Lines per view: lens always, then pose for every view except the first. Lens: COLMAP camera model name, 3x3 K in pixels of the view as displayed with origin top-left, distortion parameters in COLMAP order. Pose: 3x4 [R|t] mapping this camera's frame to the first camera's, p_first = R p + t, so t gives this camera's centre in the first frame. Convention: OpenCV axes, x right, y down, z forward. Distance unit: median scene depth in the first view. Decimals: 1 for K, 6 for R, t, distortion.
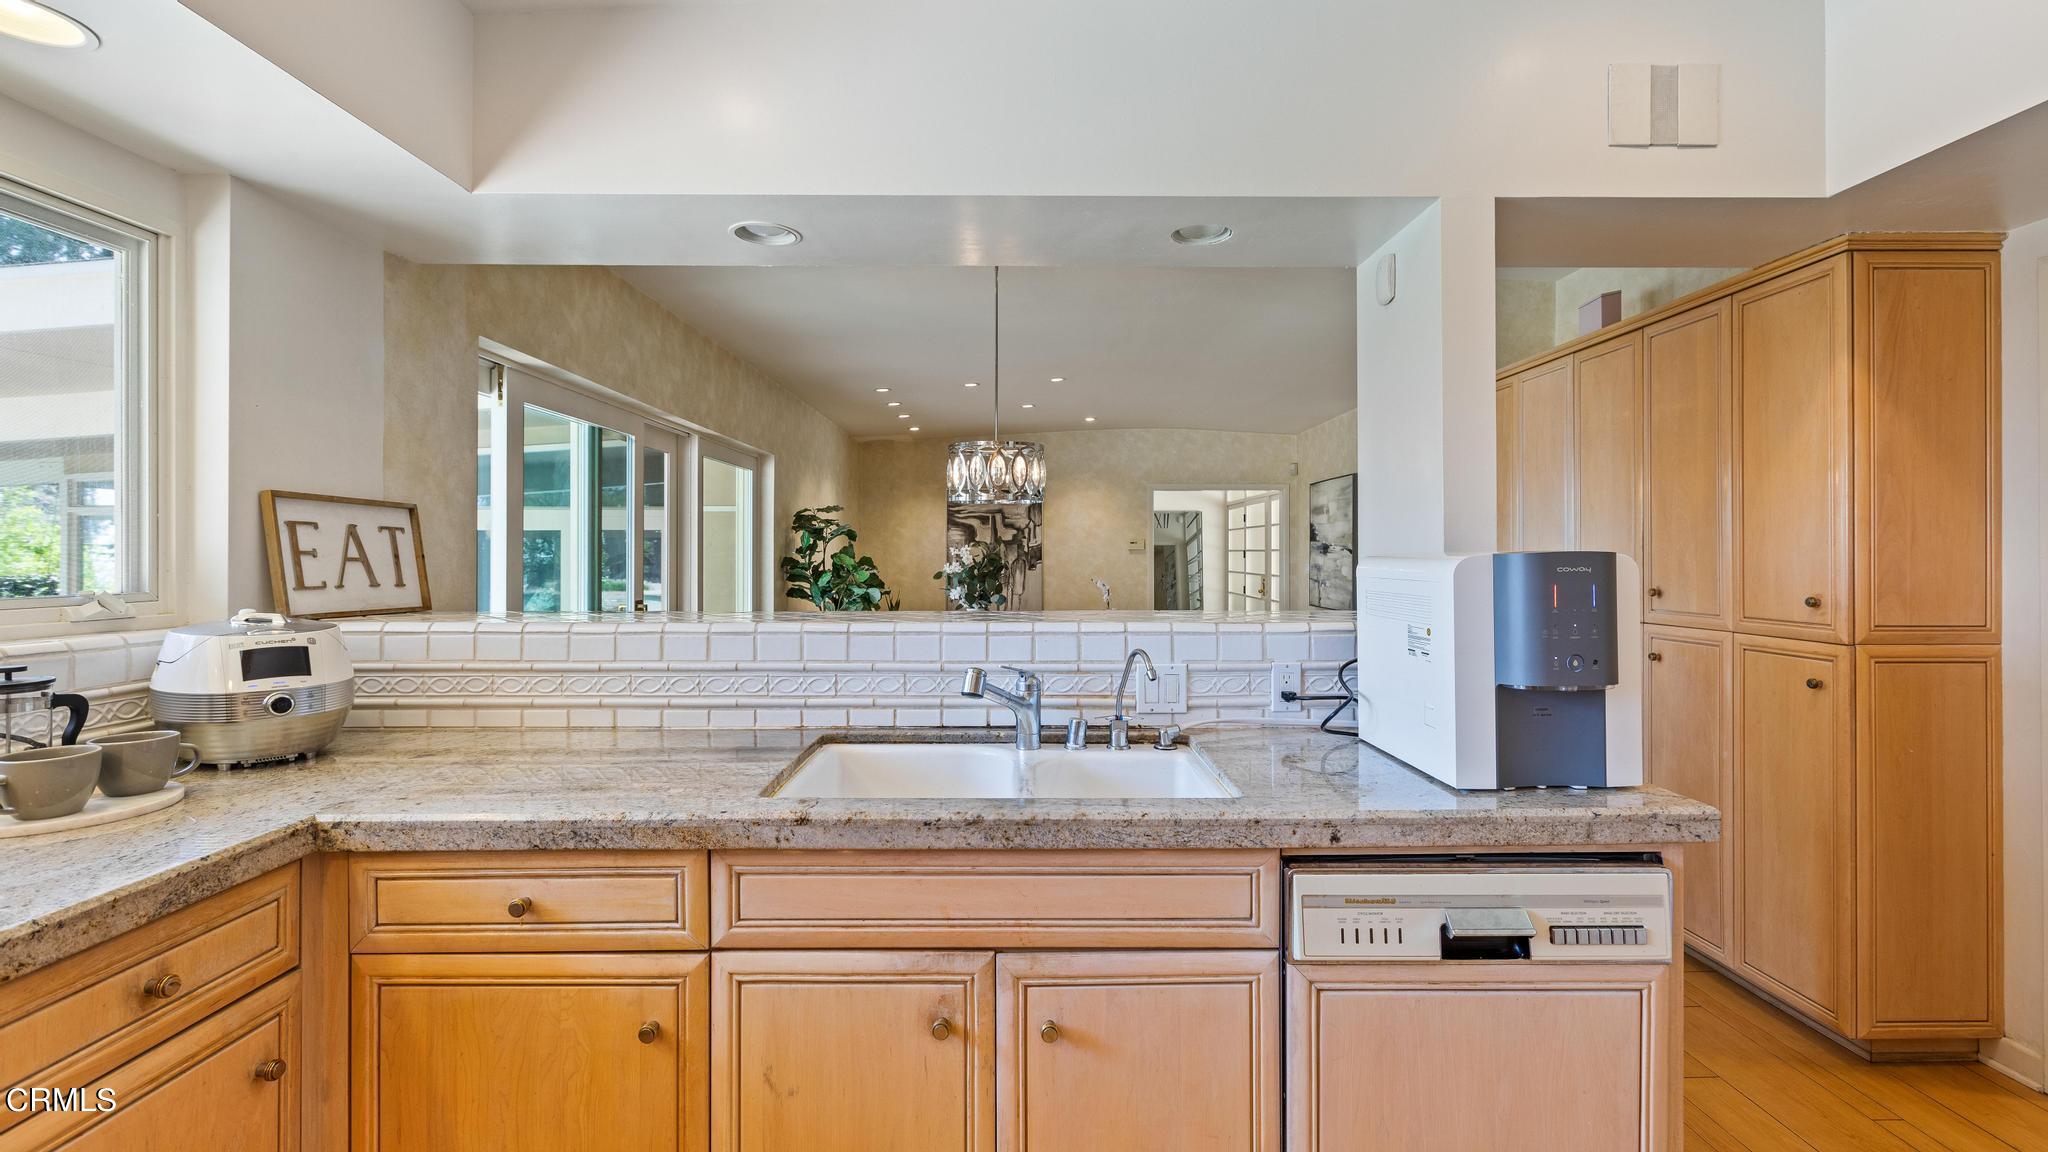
lens RADIAL K [[910.0, 0, 1018.2], [0, 910.0, 565.0], [0, 0, 1]] dist [0.000764, -0.000157]
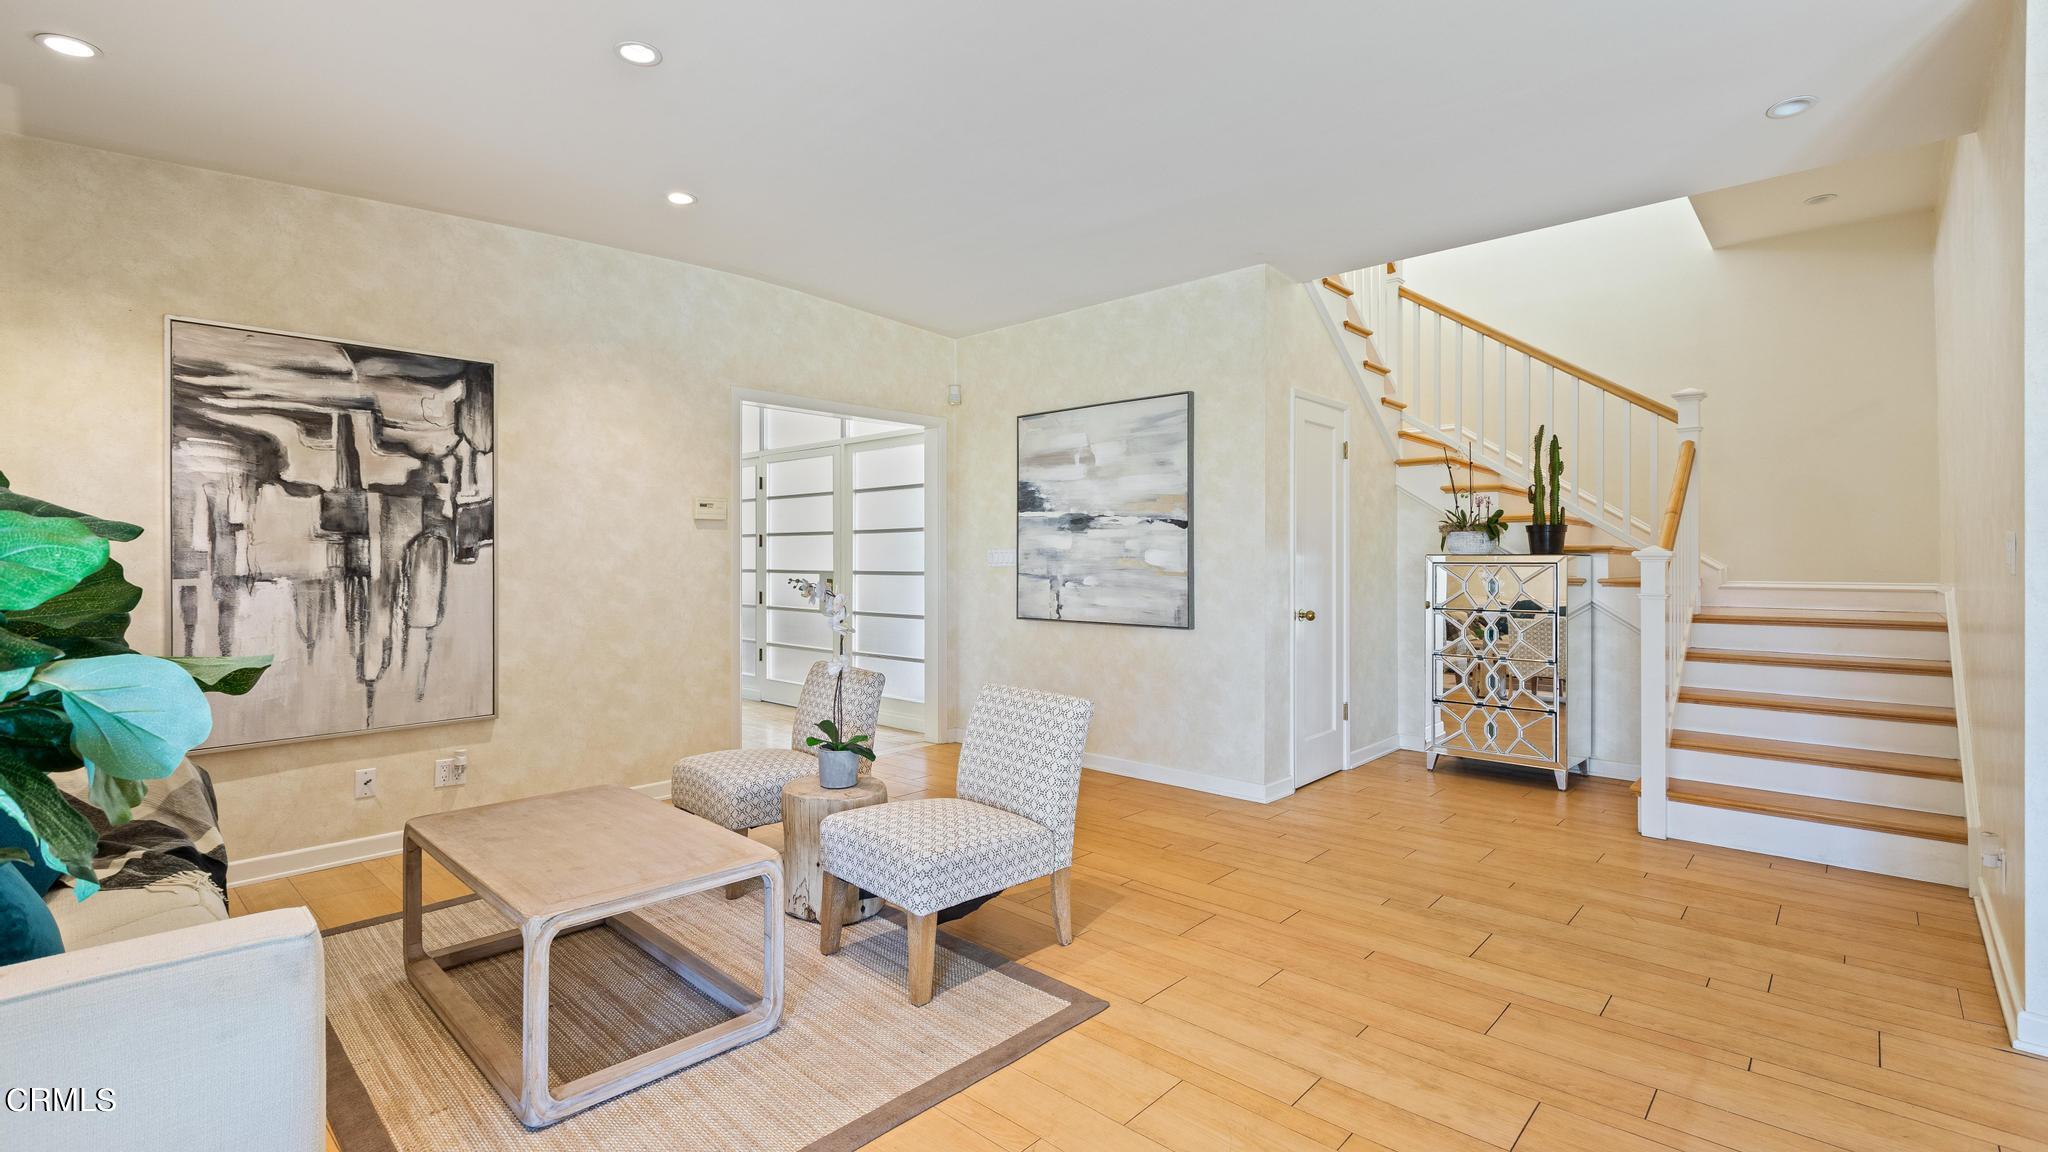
lens RADIAL K [[910.0, 0, 1028.5], [0, 910.0, 562.6], [0, 0, 1]] dist [0.000764, -0.000157]
pose [[0.696526, -0.004725, 0.717516, -0.098440], [0.010195, 0.999943, -0.003312, 0.009045], [-0.717459, 0.009622, 0.696534, 0.549134]]
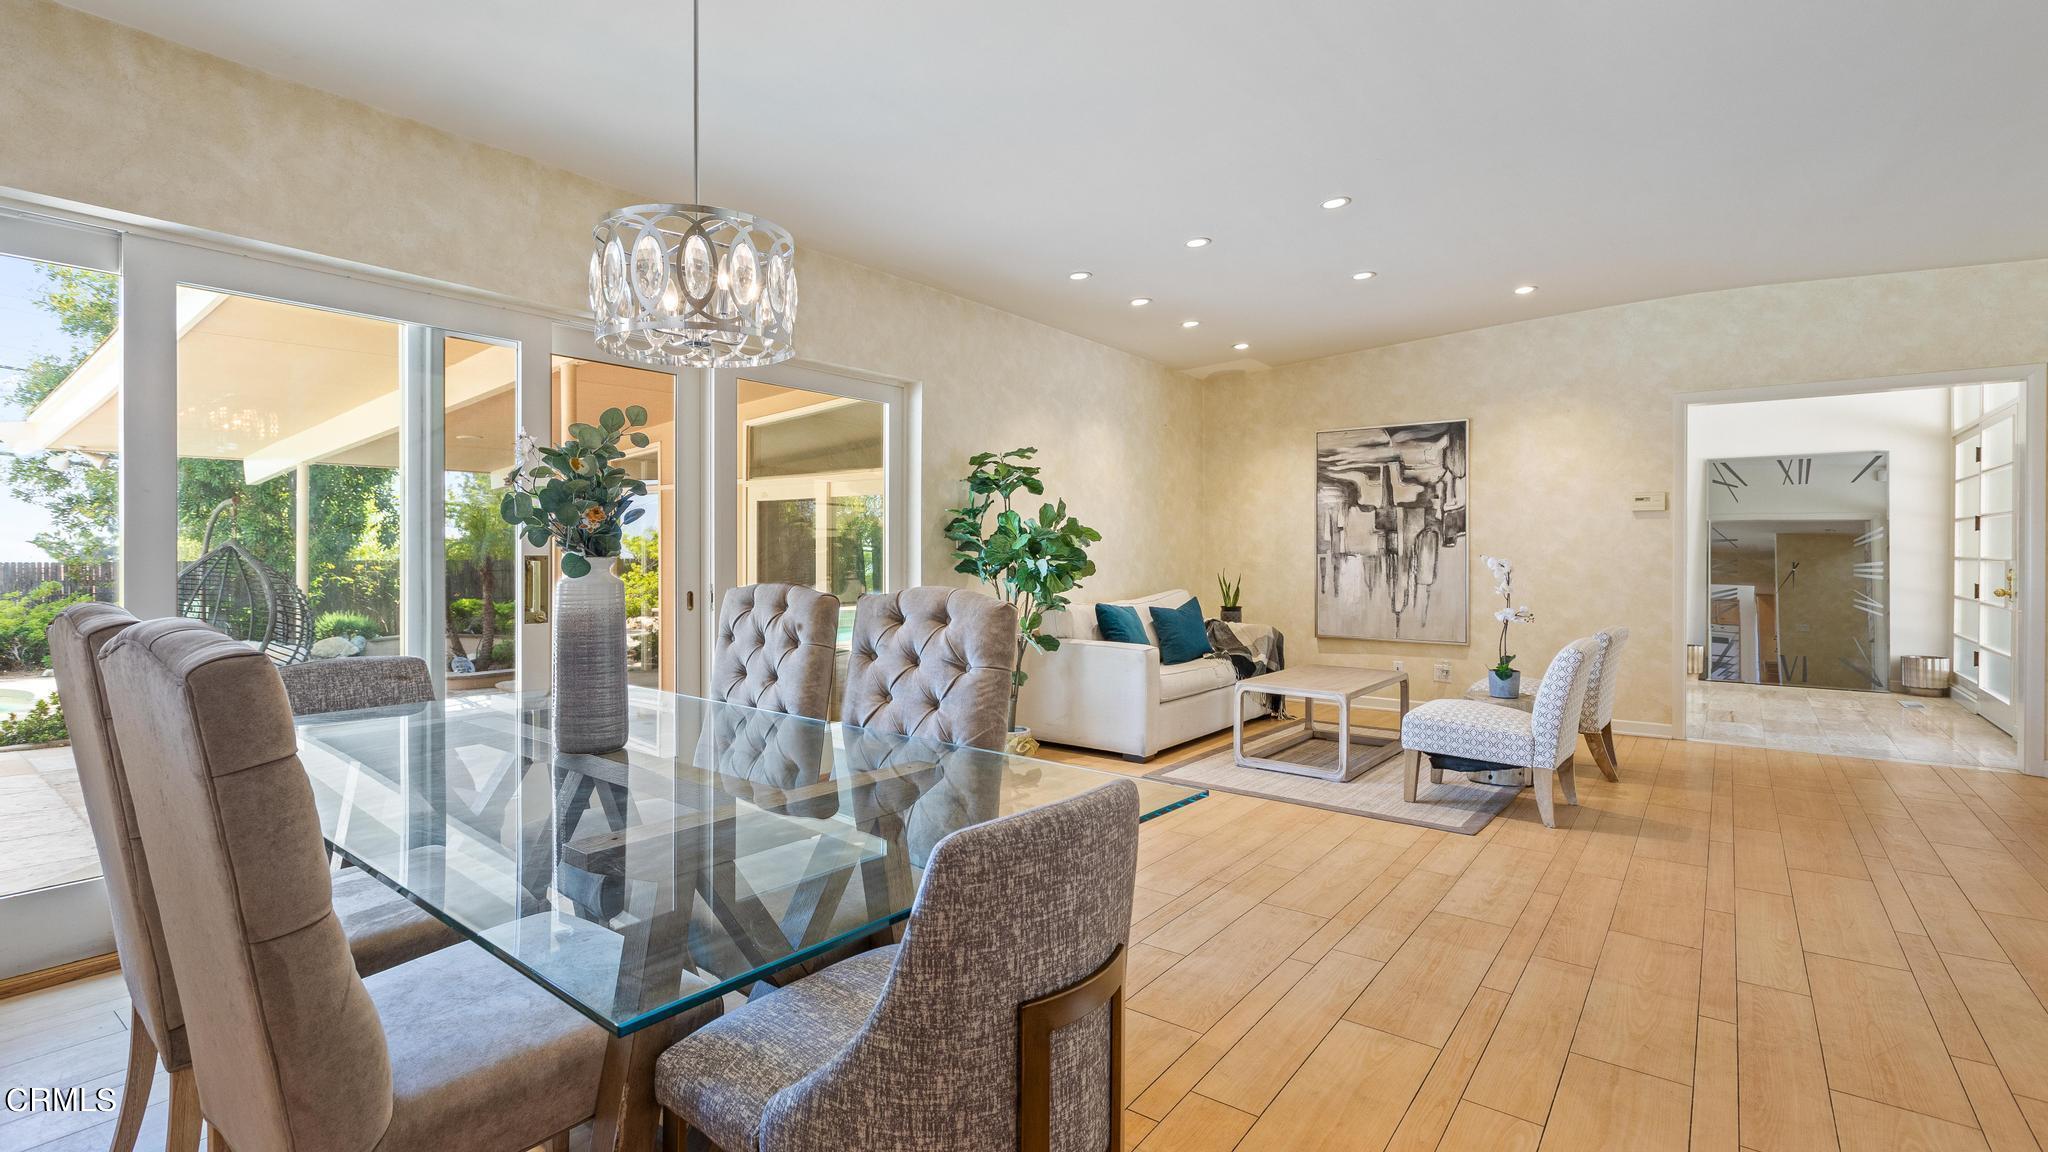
lens RADIAL K [[910.0, 0, 1004.0], [0, 910.0, 564.6], [0, 0, 1]] dist [0.000764, -0.000157]
pose [[0.783377, 0.009386, -0.621477, 0.169610], [-0.007696, 0.999956, 0.005401, 0.017021], [0.621500, 0.000552, 0.783414, 0.298703]]
